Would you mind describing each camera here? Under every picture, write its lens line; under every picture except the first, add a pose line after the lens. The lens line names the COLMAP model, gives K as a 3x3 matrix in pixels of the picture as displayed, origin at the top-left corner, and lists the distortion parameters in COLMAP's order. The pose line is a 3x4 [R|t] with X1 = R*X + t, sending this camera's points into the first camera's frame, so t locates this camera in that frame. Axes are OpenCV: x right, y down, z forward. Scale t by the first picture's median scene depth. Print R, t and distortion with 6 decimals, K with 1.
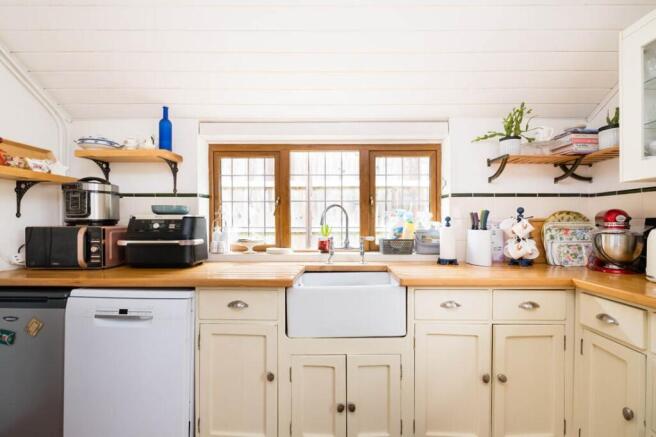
lens RADIAL K [[280.7, 0, 341.9], [0, 280.7, 223.4], [0, 0, 1]] dist [-0.005557, 0.000006]
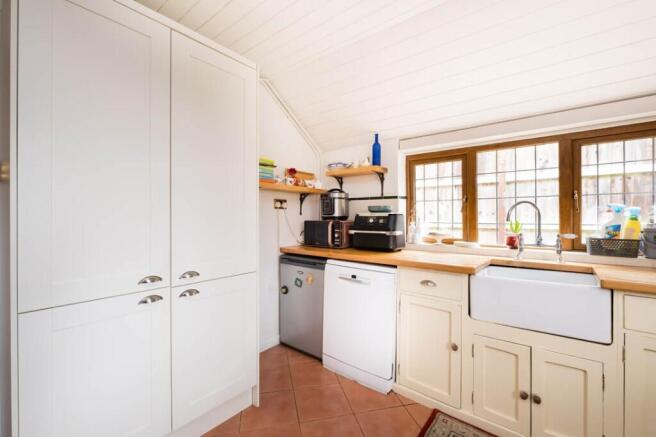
lens RADIAL K [[280.7, 0, 330.9], [0, 280.7, 218.2], [0, 0, 1]] dist [-0.005557, 0.000006]
pose [[0.769296, 0.003290, -0.638885, 0.081486], [-0.004484, 0.999990, -0.000249, -0.002263], [0.638877, 0.003056, 0.769303, -0.209902]]
